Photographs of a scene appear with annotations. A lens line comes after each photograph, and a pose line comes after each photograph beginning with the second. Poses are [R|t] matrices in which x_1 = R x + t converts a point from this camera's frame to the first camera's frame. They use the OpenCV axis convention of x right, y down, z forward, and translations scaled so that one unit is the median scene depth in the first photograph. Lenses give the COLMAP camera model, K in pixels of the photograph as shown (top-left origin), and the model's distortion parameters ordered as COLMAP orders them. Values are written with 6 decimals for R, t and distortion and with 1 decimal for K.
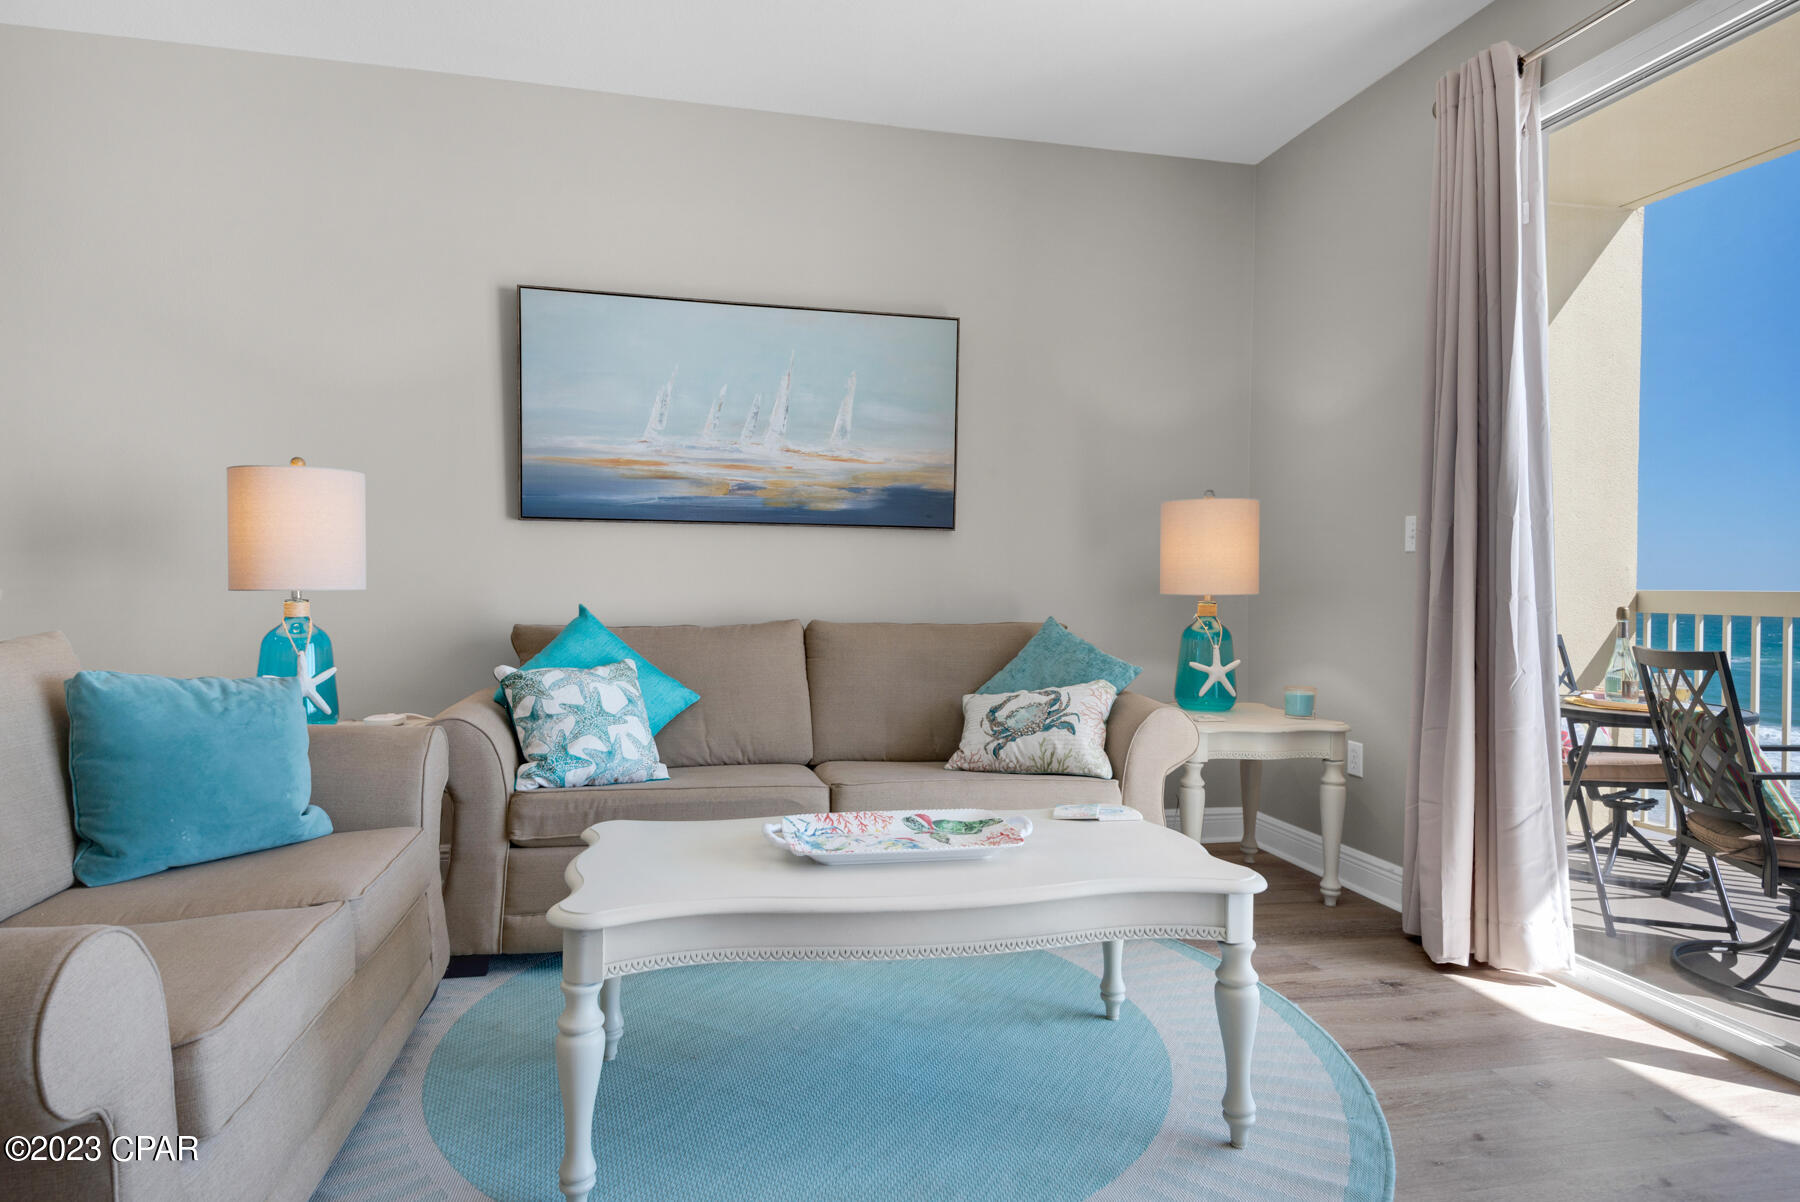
lens RADIAL K [[1025.4, 0, 875.4], [0, 1025.4, 601.8], [0, 0, 1]] dist [0.002811, 0.000343]
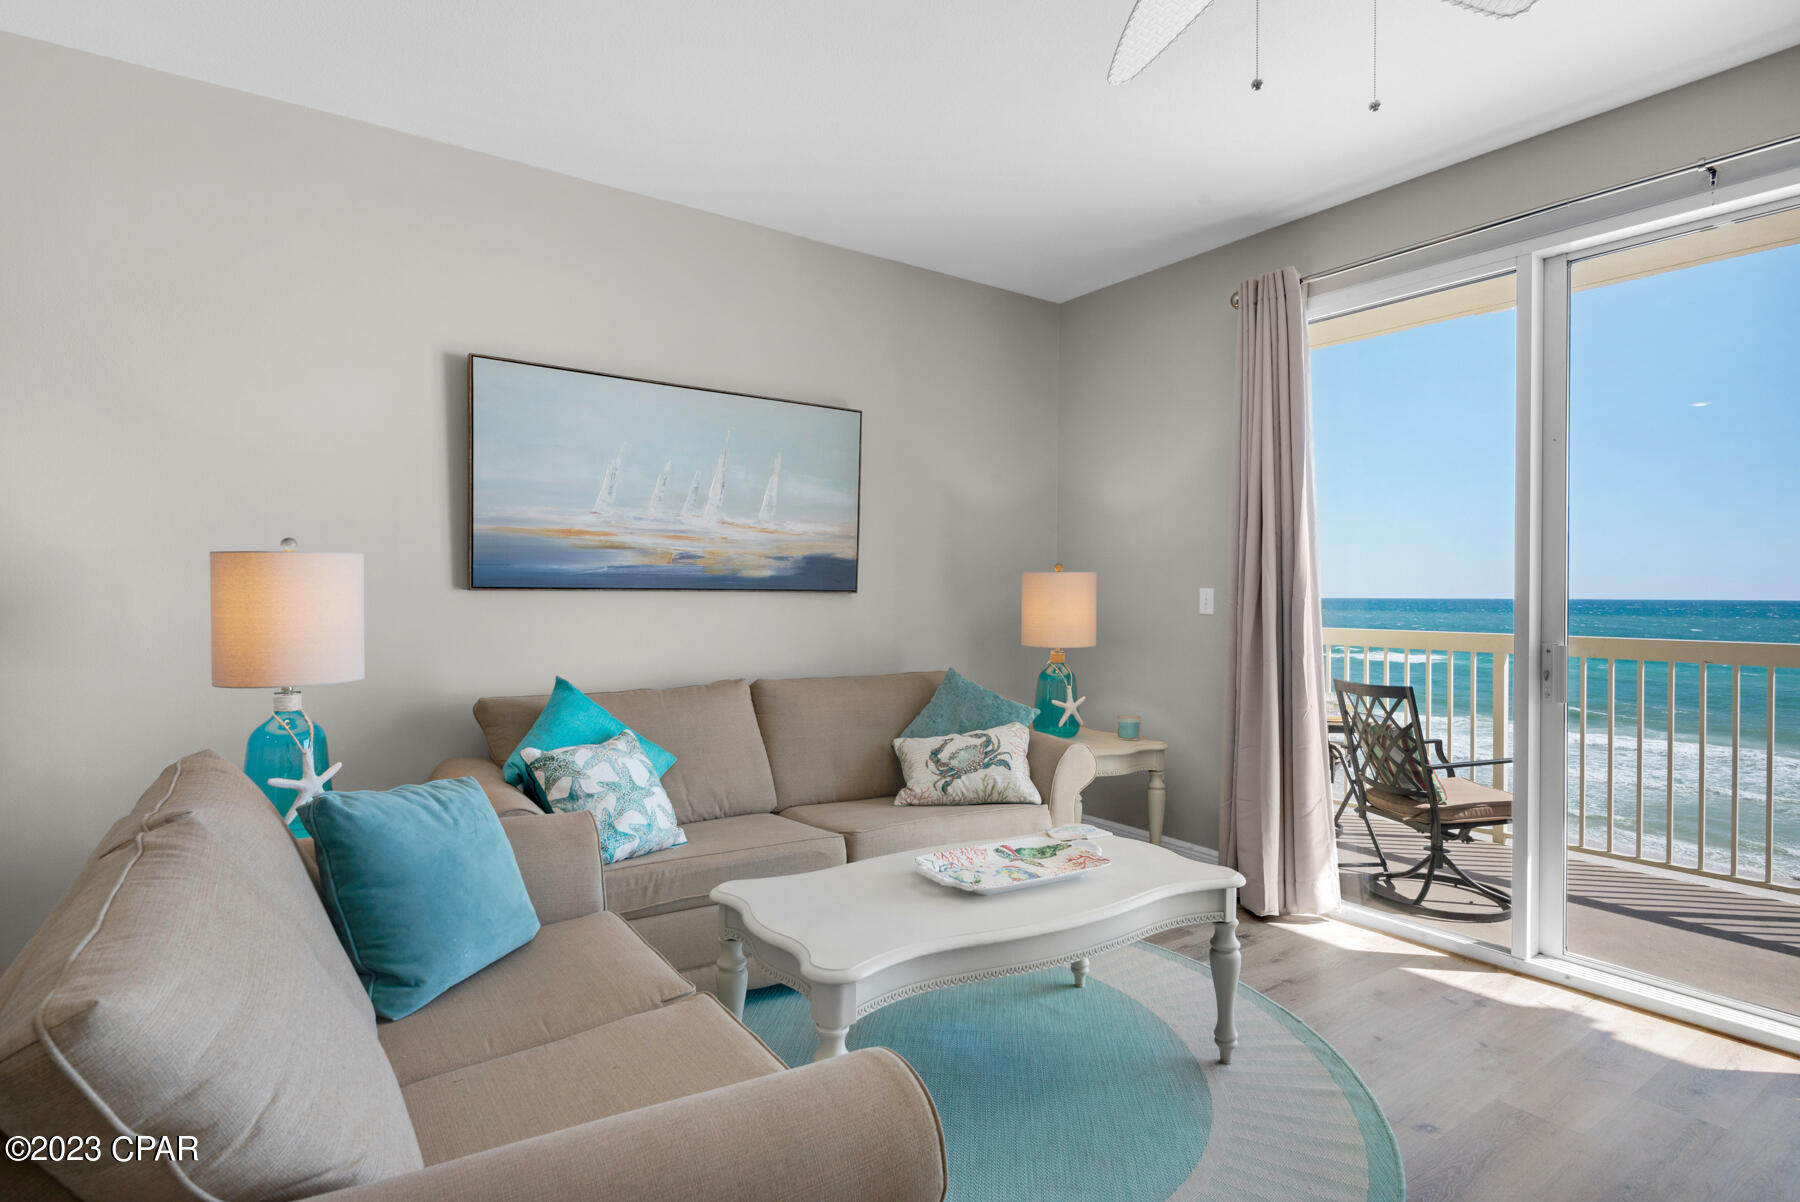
lens RADIAL K [[932.5, 0, 900.0], [0, 932.5, 601.0], [0, 0, 1]] dist [0.001693, -0.000246]
pose [[0.921860, -0.007674, 0.387446, -0.350846], [0.009783, 0.999946, -0.003471, -0.069372], [-0.387399, 0.006990, 0.921886, 0.013189]]
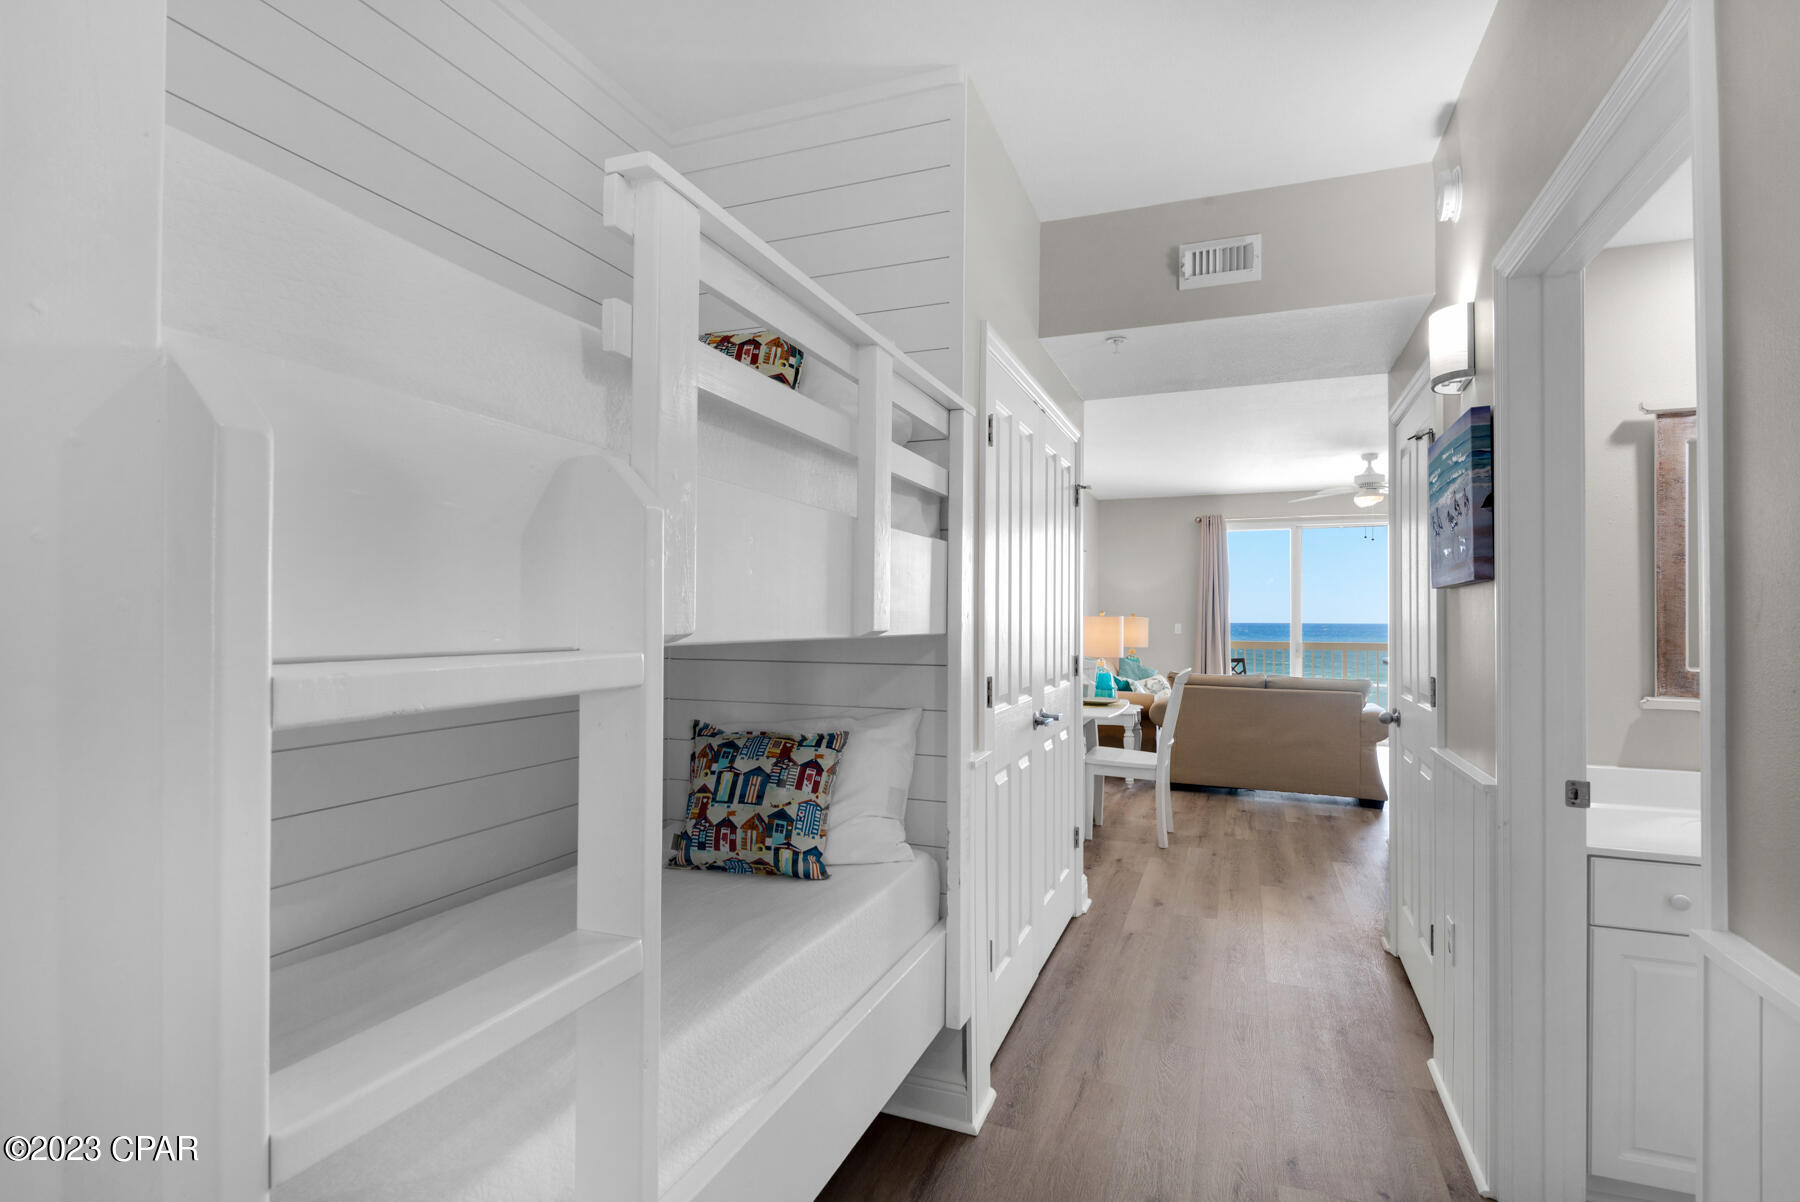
lens RADIAL K [[934.8, 0, 871.3], [0, 934.8, 611.0], [0, 0, 1]] dist [-0.003257, -0.000692]
pose [[0.565665, 0.008246, 0.824594, -2.918736], [0.010951, 0.999787, -0.017510, -0.087657], [-0.824562, 0.018934, 0.565455, 0.031522]]
